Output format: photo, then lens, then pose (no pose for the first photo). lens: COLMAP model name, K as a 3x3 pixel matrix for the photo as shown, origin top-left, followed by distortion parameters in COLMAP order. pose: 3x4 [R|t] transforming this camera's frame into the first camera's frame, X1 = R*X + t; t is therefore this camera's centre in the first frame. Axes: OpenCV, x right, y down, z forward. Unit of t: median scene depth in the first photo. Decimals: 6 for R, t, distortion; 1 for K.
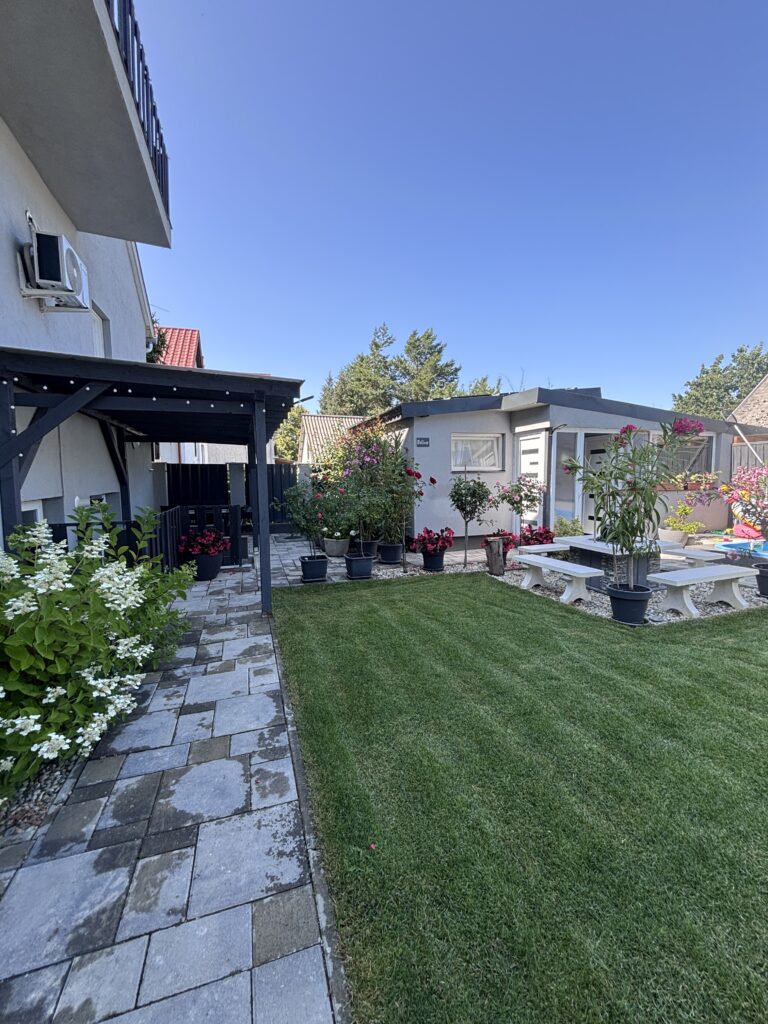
lens RADIAL K [[415.3, 0, 382.1], [0, 415.3, 509.1], [0, 0, 1]] dist [0.000162, 0.000756]
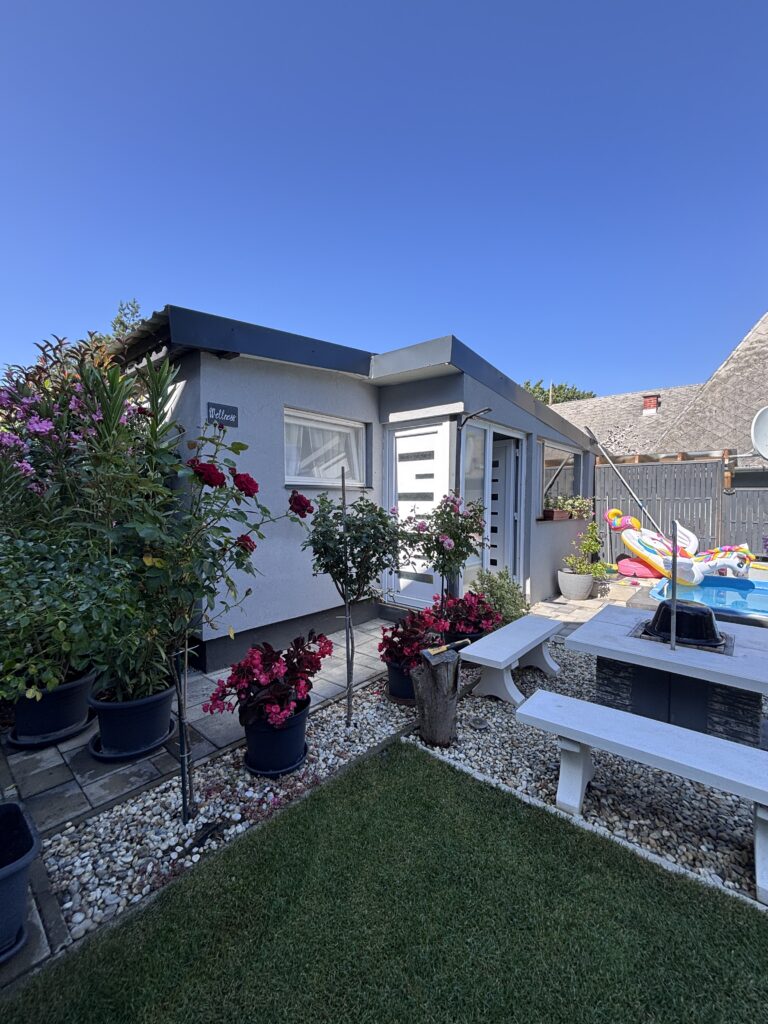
lens RADIAL K [[415.3, 0, 386.6], [0, 415.3, 514.8], [0, 0, 1]] dist [0.000162, 0.000756]
pose [[0.853338, 0.002100, 0.521354, 0.017091], [0.019194, 0.999187, -0.035441, -0.036445], [-0.521005, 0.040250, 0.852604, 0.532675]]
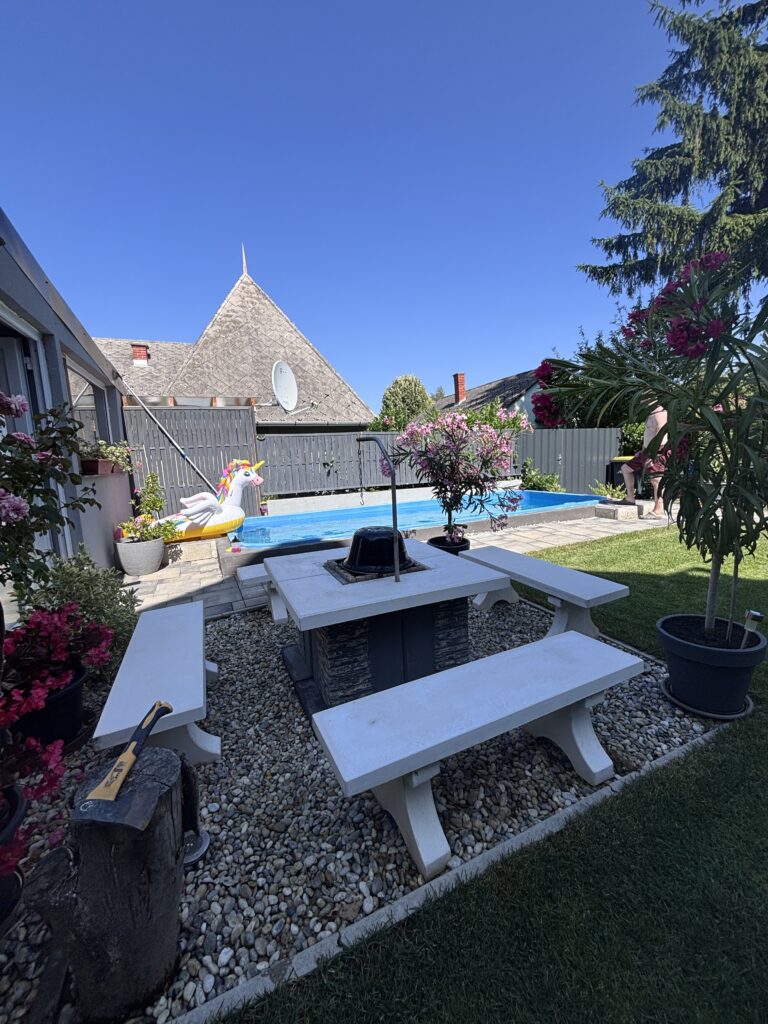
lens RADIAL K [[415.3, 0, 384.9], [0, 415.3, 510.0], [0, 0, 1]] dist [0.000162, 0.000756]
pose [[-0.101020, -0.112104, 0.988548, 0.097889], [0.124326, 0.984420, 0.124341, -0.023095], [-0.987086, 0.135463, -0.085509, 0.705601]]
